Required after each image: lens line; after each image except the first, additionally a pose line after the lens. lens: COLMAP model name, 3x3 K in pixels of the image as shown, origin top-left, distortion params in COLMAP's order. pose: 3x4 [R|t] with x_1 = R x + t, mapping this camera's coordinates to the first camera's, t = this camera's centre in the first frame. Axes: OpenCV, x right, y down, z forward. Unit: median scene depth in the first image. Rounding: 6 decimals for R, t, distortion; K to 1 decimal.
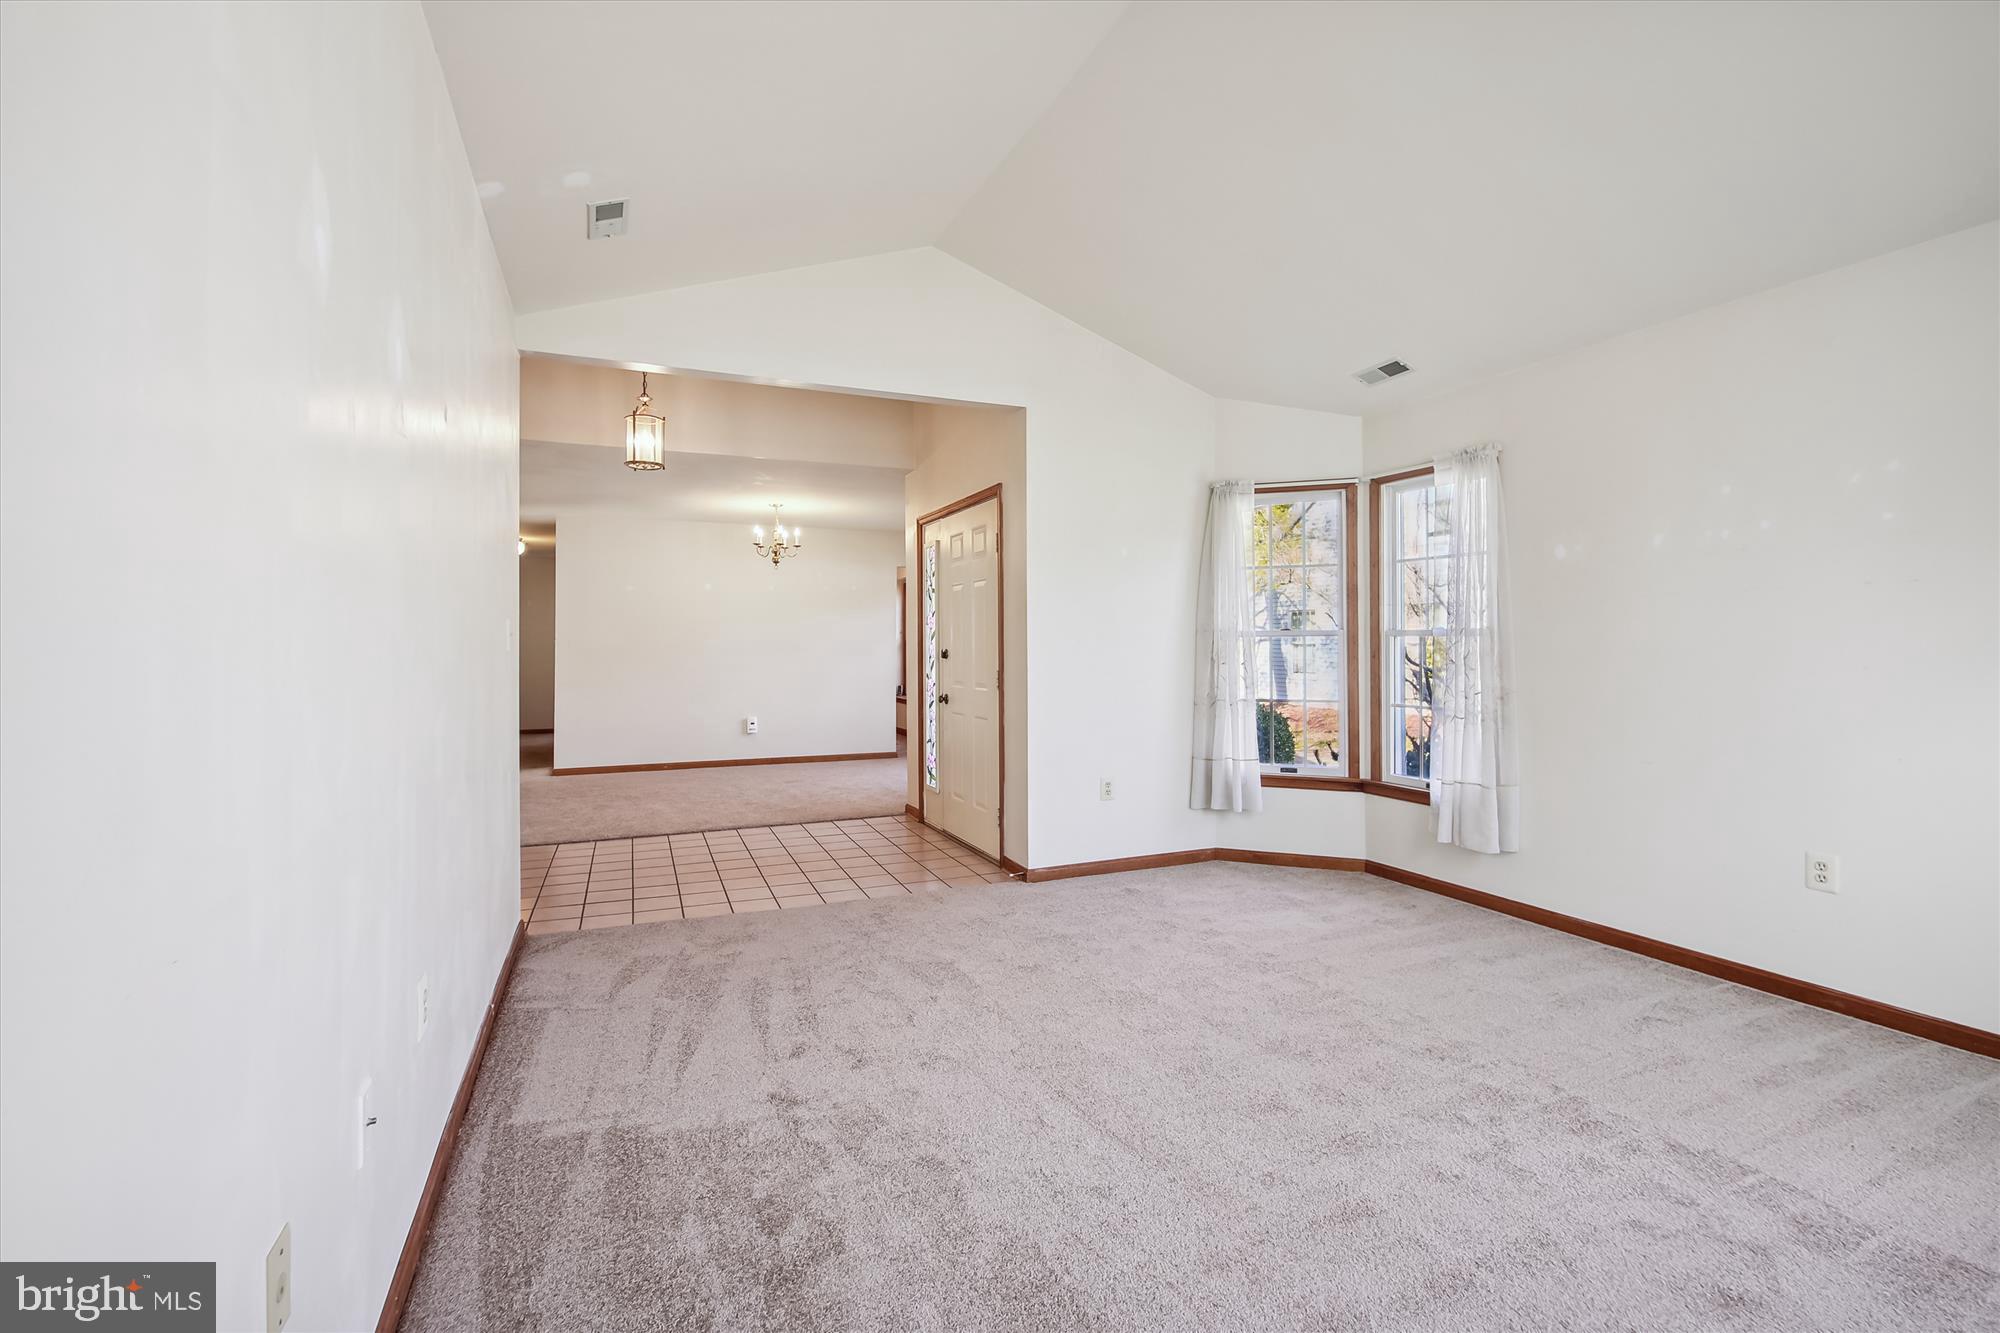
lens RADIAL K [[889.5, 0, 1001.6], [0, 889.5, 642.6], [0, 0, 1]] dist [0.001441, -0.005913]
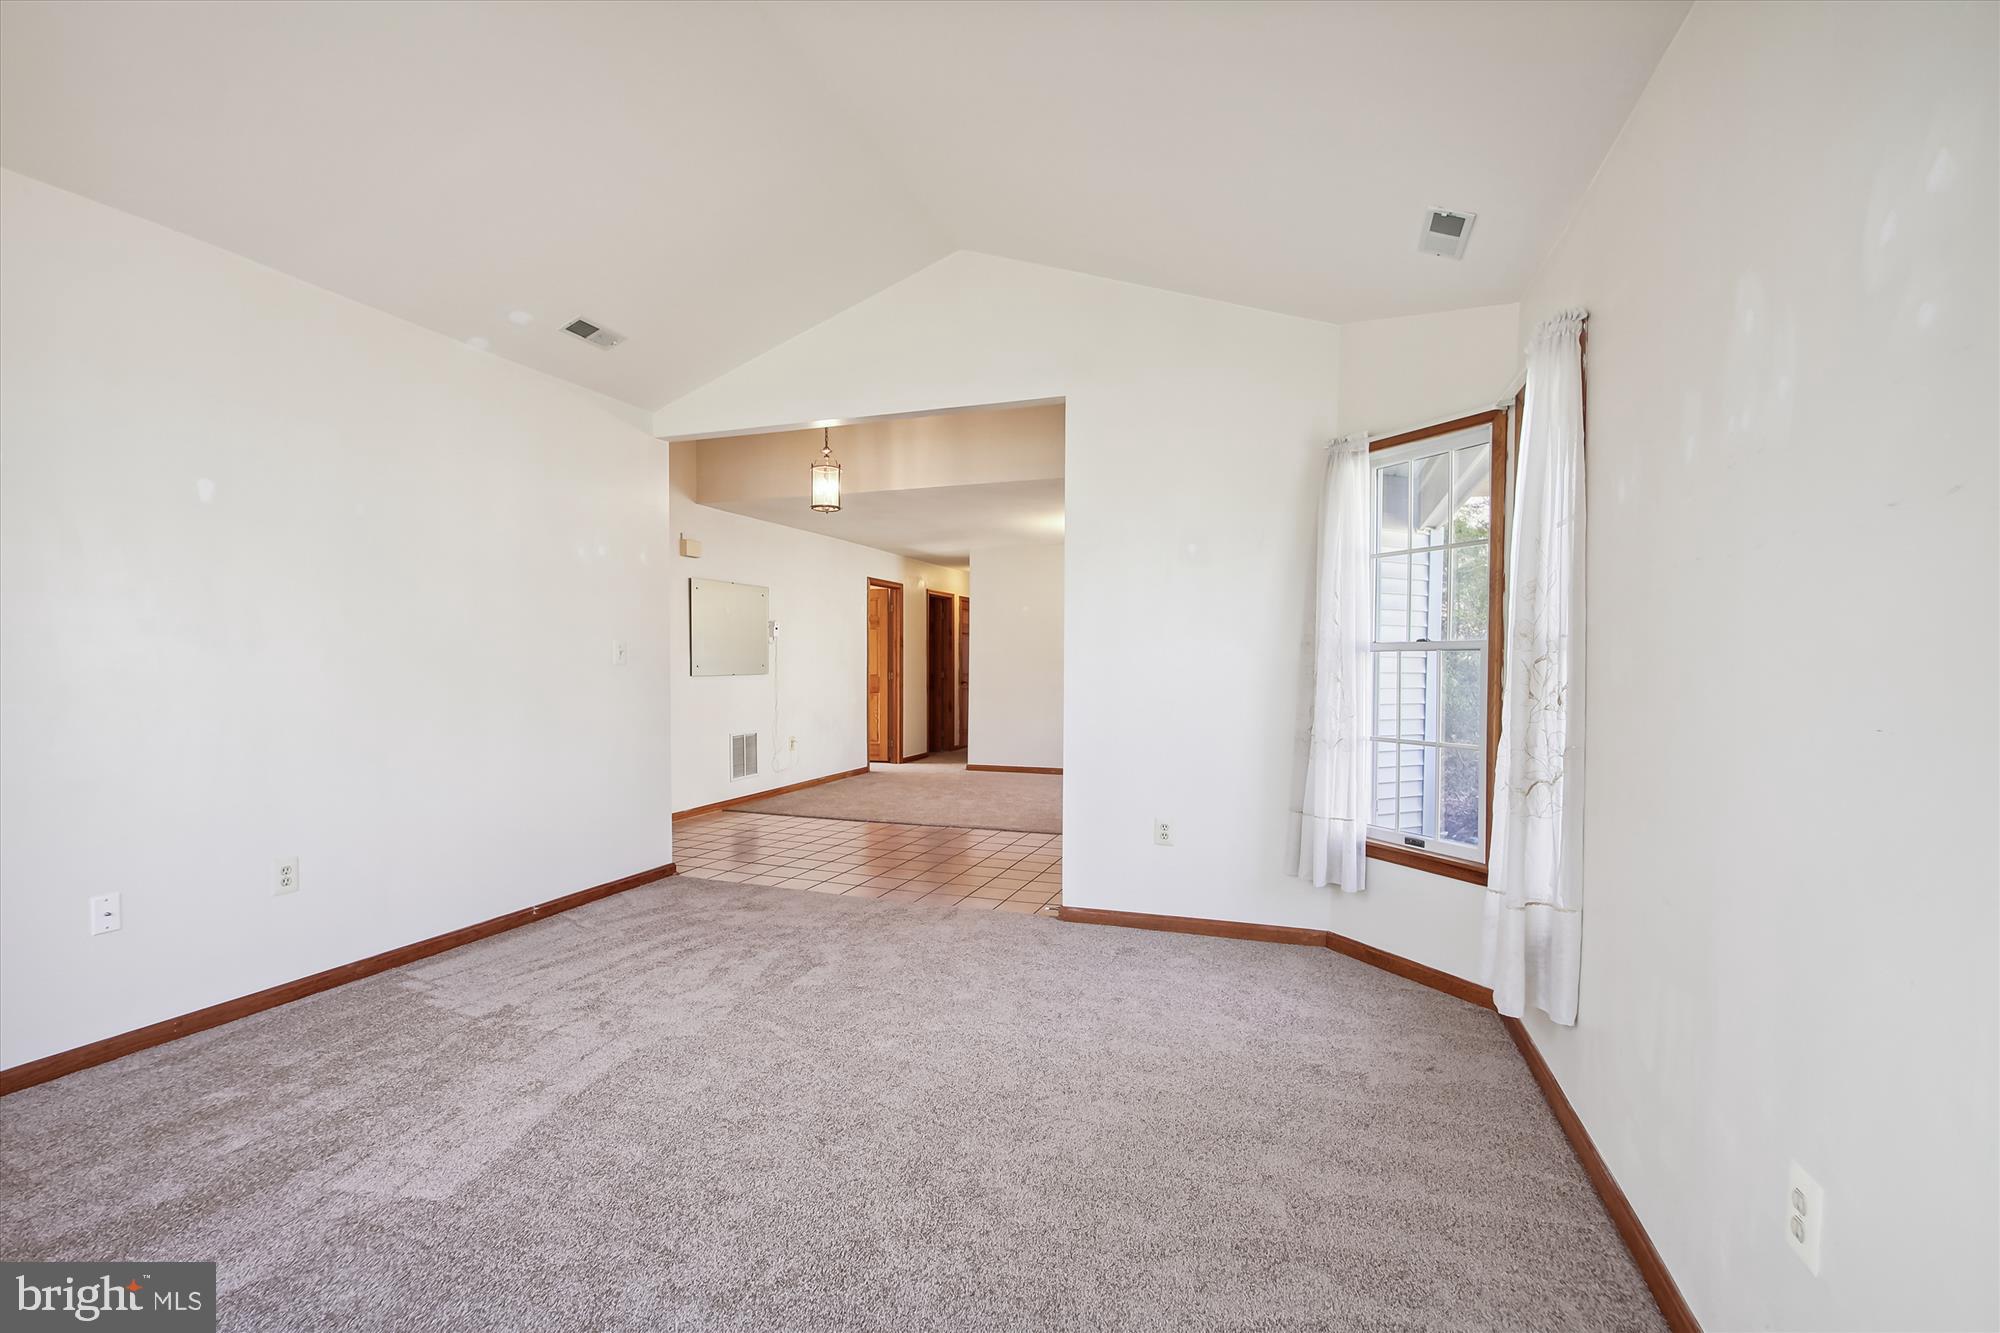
lens RADIAL K [[889.3, 0, 1005.3], [0, 889.3, 694.2], [0, 0, 1]] dist [0.000343, -0.006025]
pose [[0.733476, 0.029599, -0.679071, 0.728062], [-0.002071, 0.999144, 0.041314, -0.001475], [0.679713, -0.028896, 0.732909, 0.354143]]
